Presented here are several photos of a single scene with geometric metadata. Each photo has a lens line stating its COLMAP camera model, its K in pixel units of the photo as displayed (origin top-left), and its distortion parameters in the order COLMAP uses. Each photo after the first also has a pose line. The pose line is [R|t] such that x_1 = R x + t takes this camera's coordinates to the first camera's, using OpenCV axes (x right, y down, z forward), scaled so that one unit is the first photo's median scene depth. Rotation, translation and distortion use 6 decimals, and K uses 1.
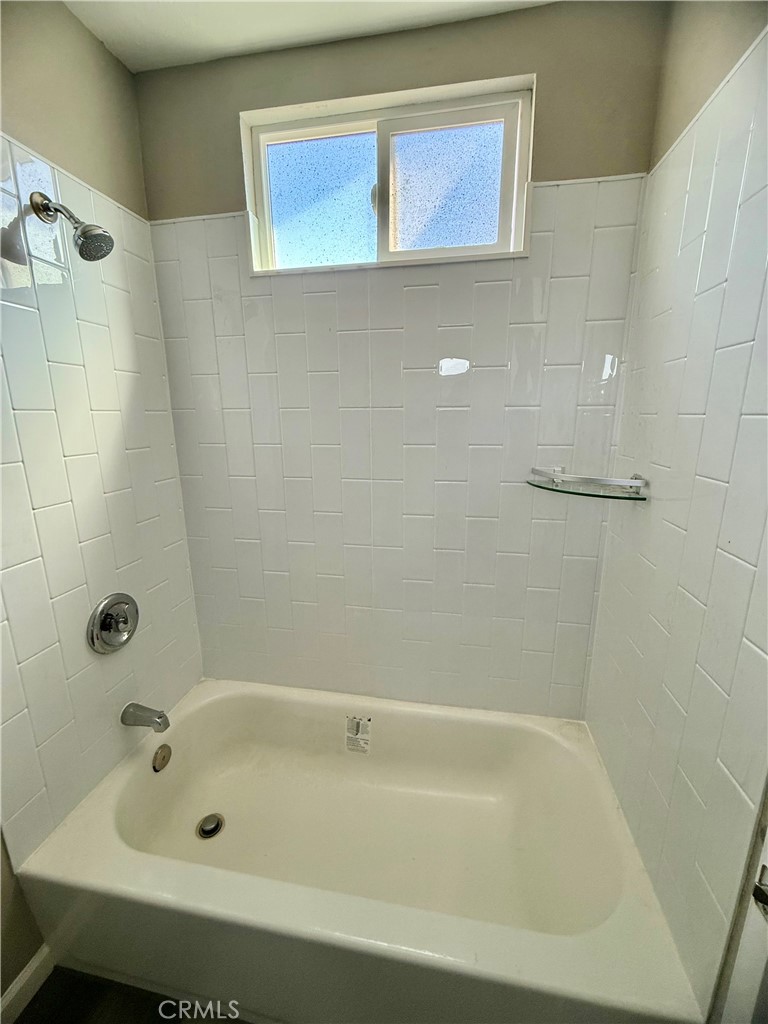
lens RADIAL K [[409.6, 0, 384.0], [0, 409.6, 512.0], [0, 0, 1]] dist [-0.000214, 0.000332]
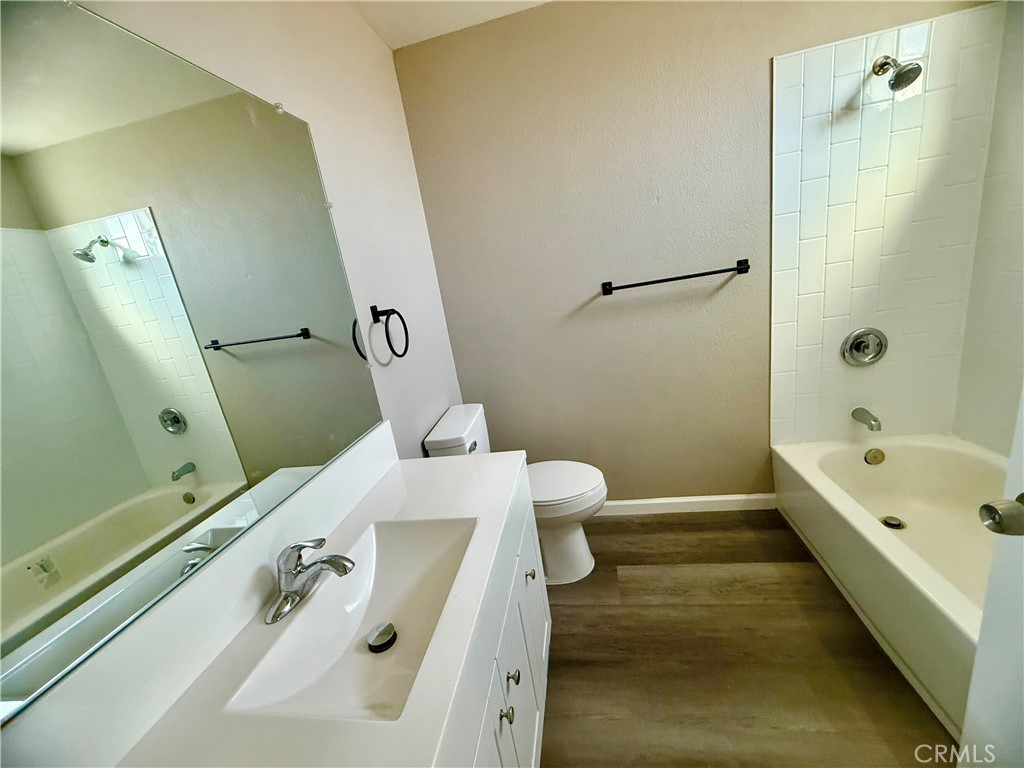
lens RADIAL K [[409.6, 0, 510.1], [0, 409.6, 384.9], [0, 0, 1]] dist [-0.000214, 0.000332]
pose [[0.024382, 0.252798, -0.967212, 0.792179], [-0.072810, 0.965379, 0.250484, 0.124739], [0.997048, 0.064316, 0.041944, -0.337705]]
